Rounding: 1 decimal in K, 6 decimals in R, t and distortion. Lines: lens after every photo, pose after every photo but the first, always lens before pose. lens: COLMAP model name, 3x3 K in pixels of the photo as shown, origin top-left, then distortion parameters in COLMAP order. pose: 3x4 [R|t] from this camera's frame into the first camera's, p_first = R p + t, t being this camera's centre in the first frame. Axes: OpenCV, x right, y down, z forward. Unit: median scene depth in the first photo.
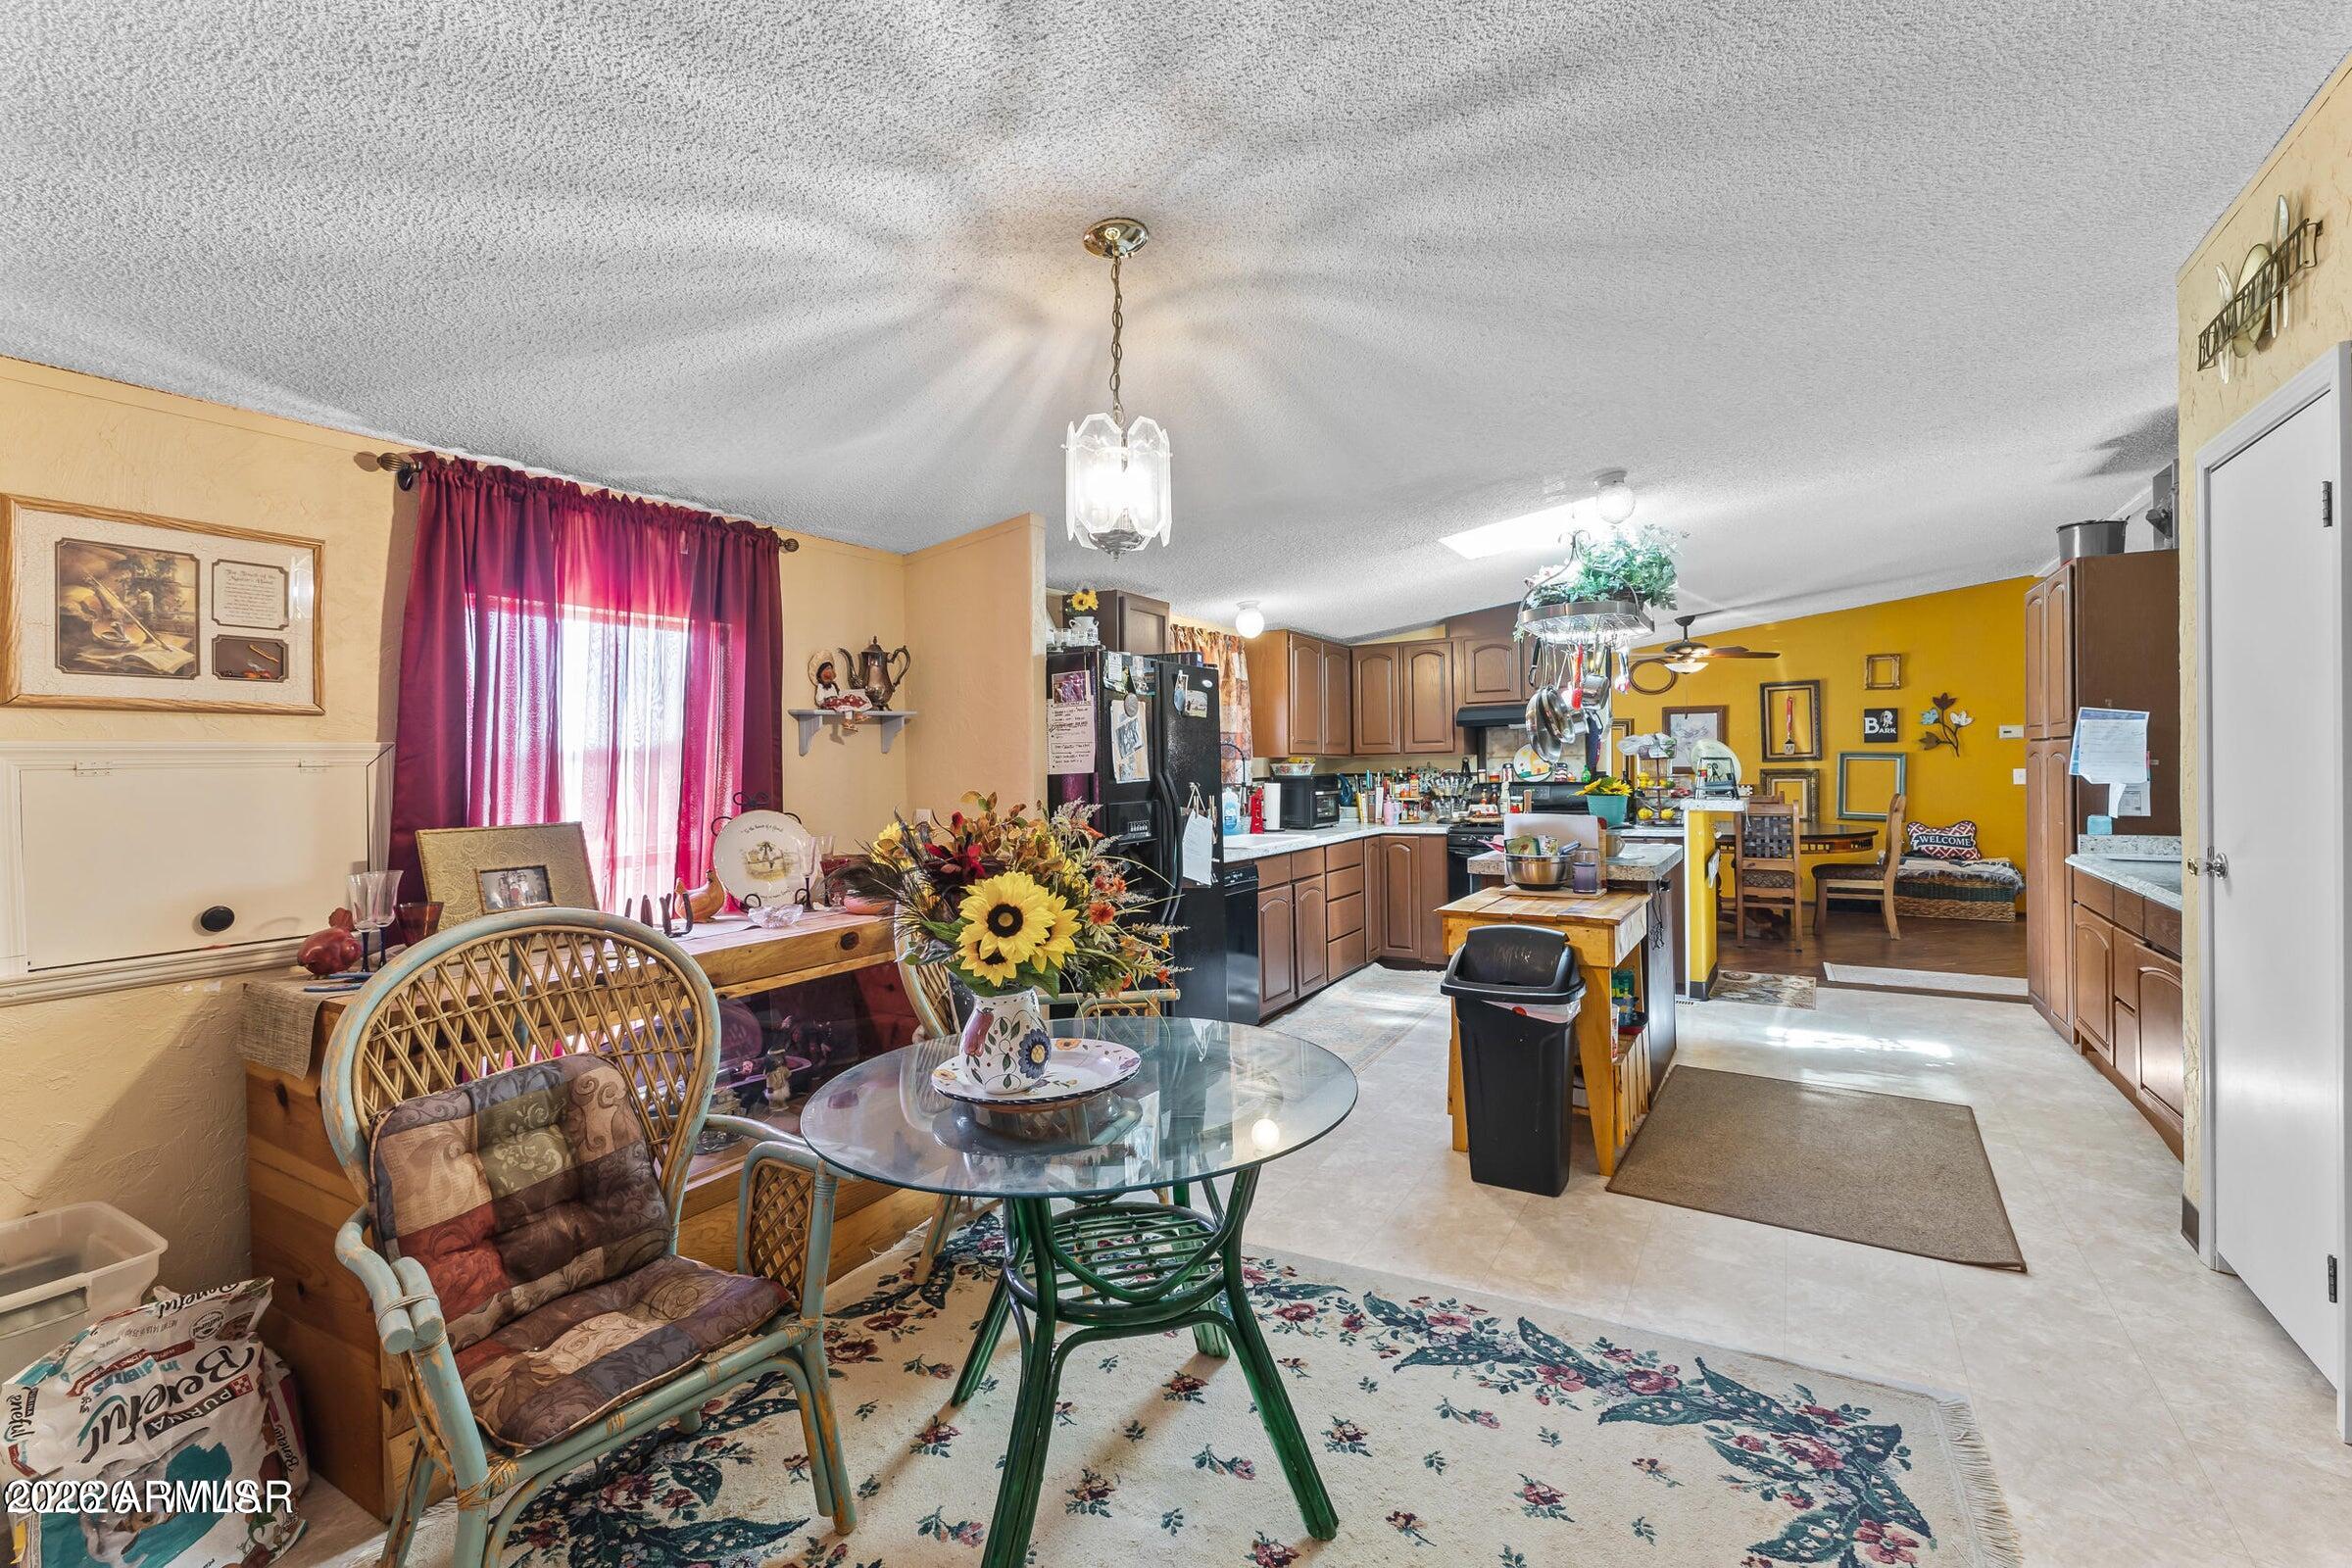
lens RADIAL K [[1010.8, 0, 1183.3], [0, 1010.8, 773.1], [0, 0, 1]] dist [0.001892, 0.000183]
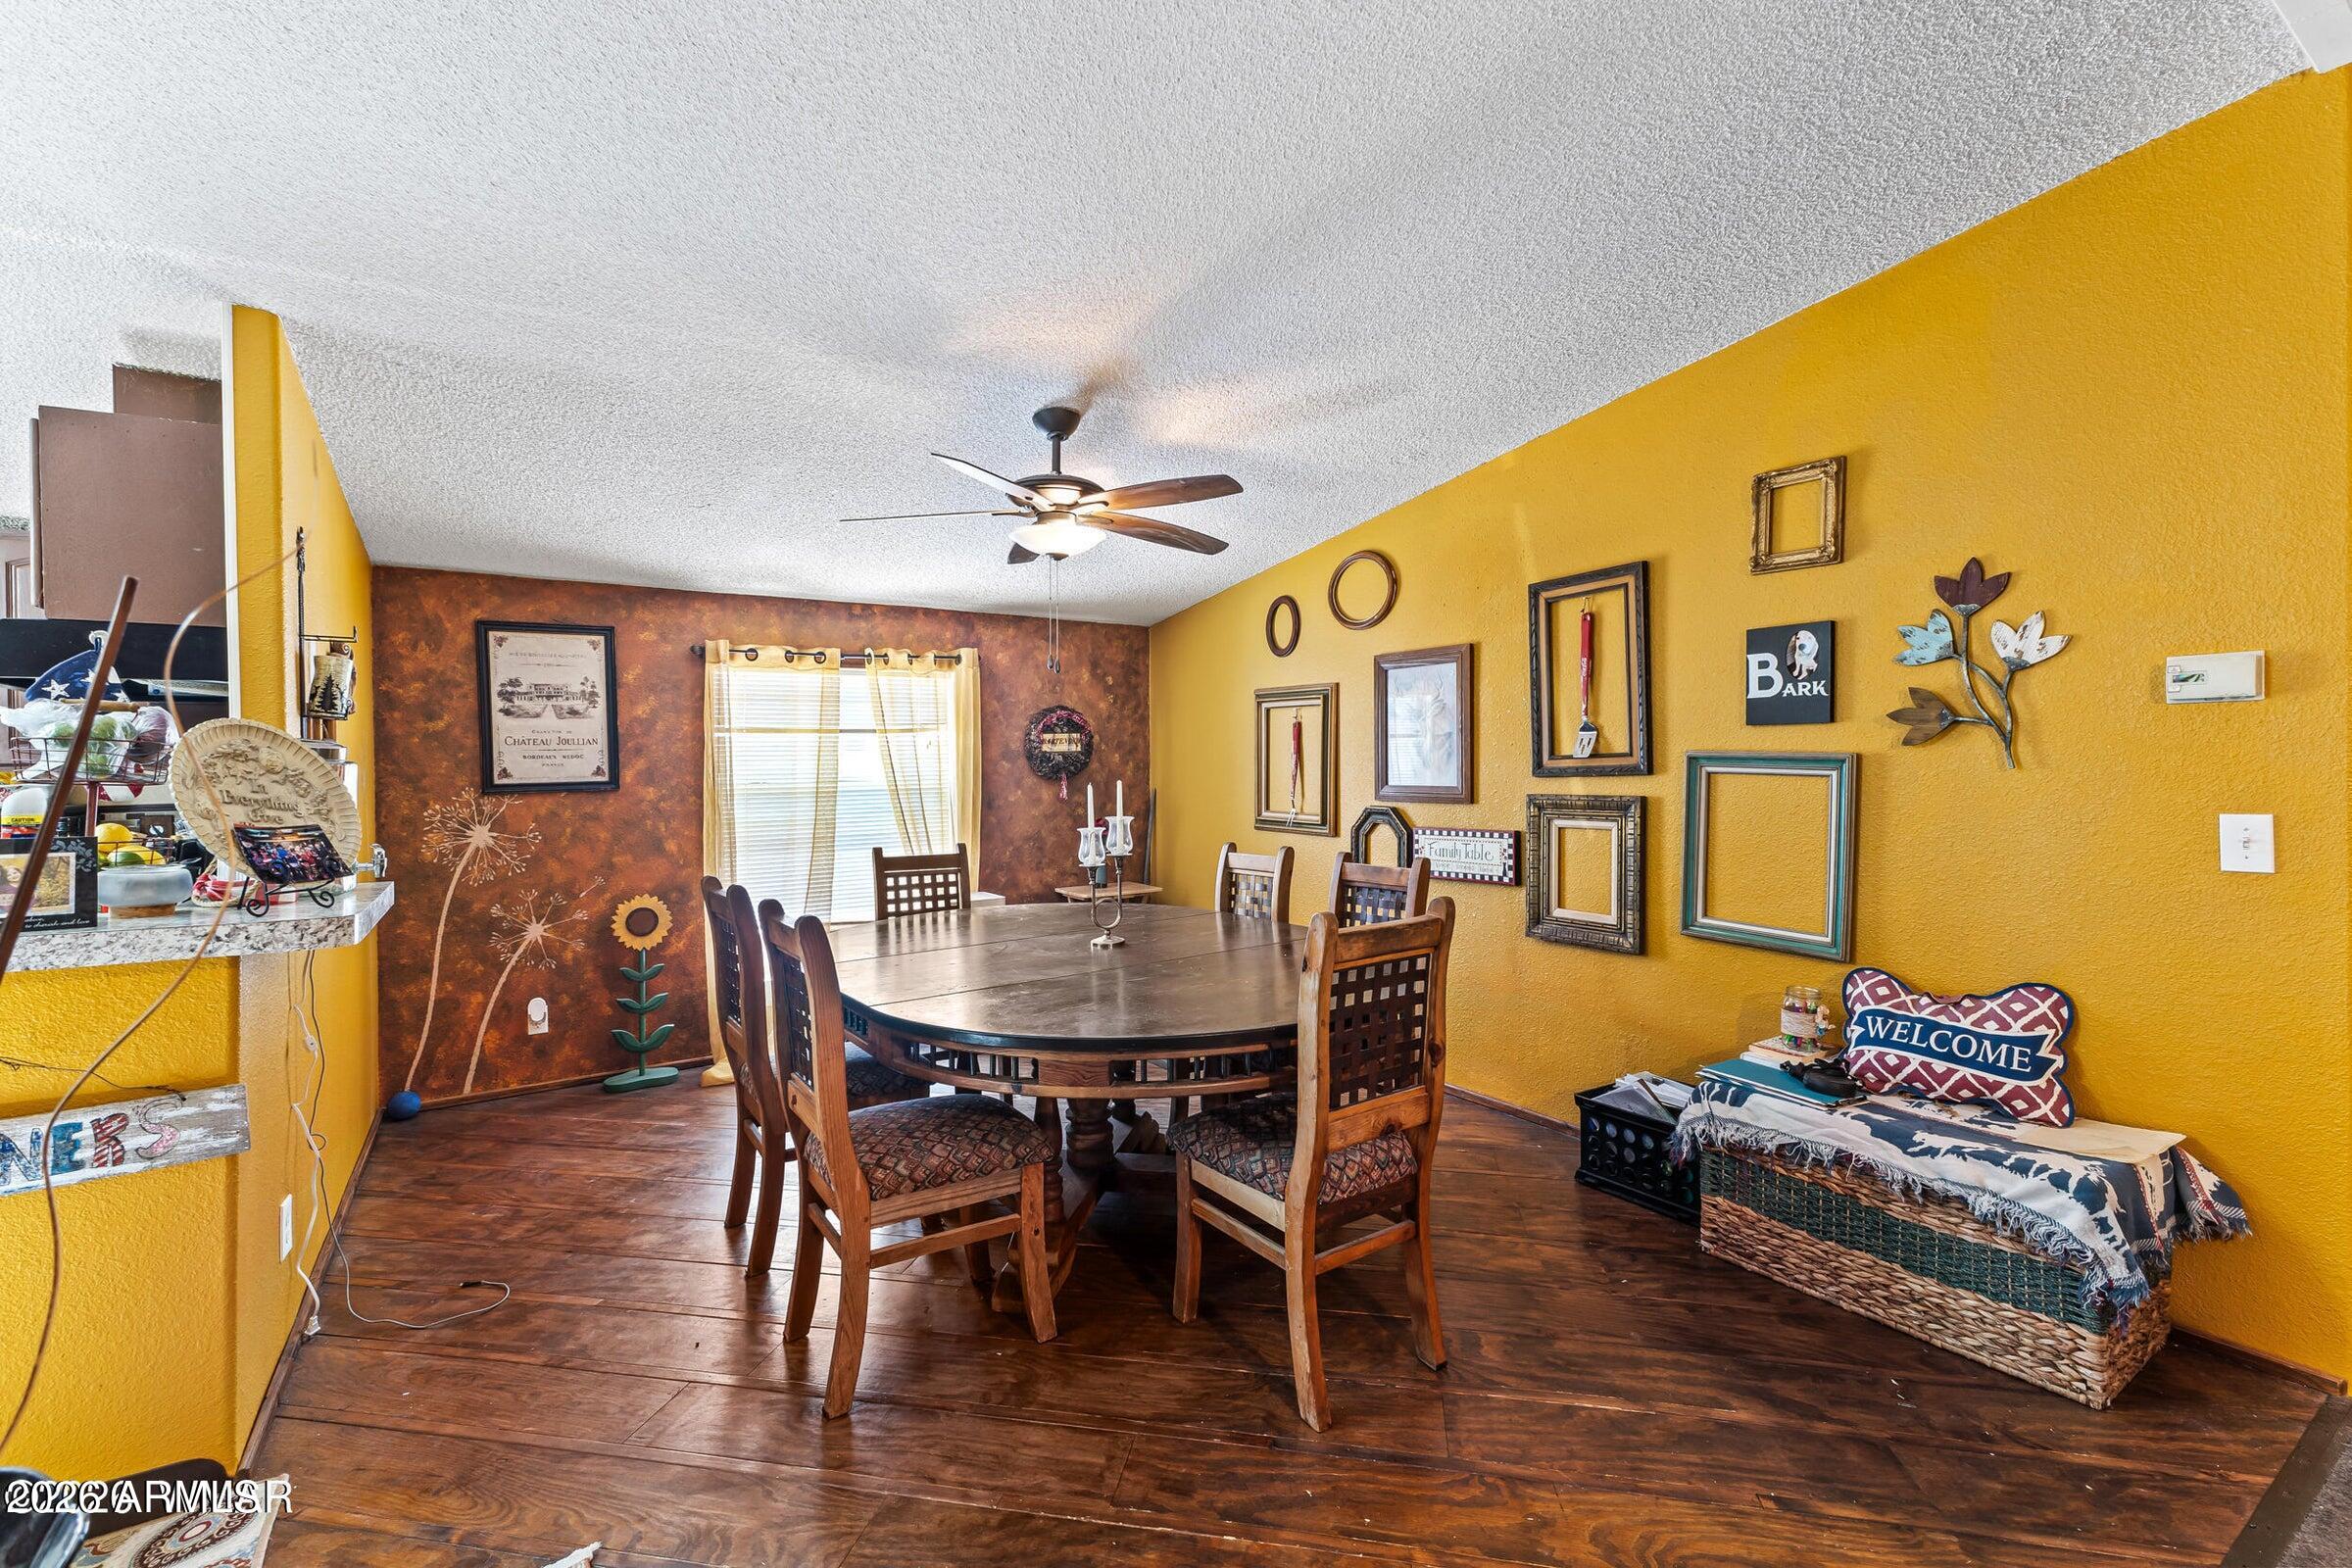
lens RADIAL K [[1010.8, 0, 1183.3], [0, 1010.8, 773.1], [0, 0, 1]] dist [0.001892, 0.000183]
pose [[0.898796, 0.007227, -0.438308, 0.660271], [-0.006781, 0.999974, 0.002583, -0.013268], [0.438315, 0.000651, 0.898821, 0.607287]]
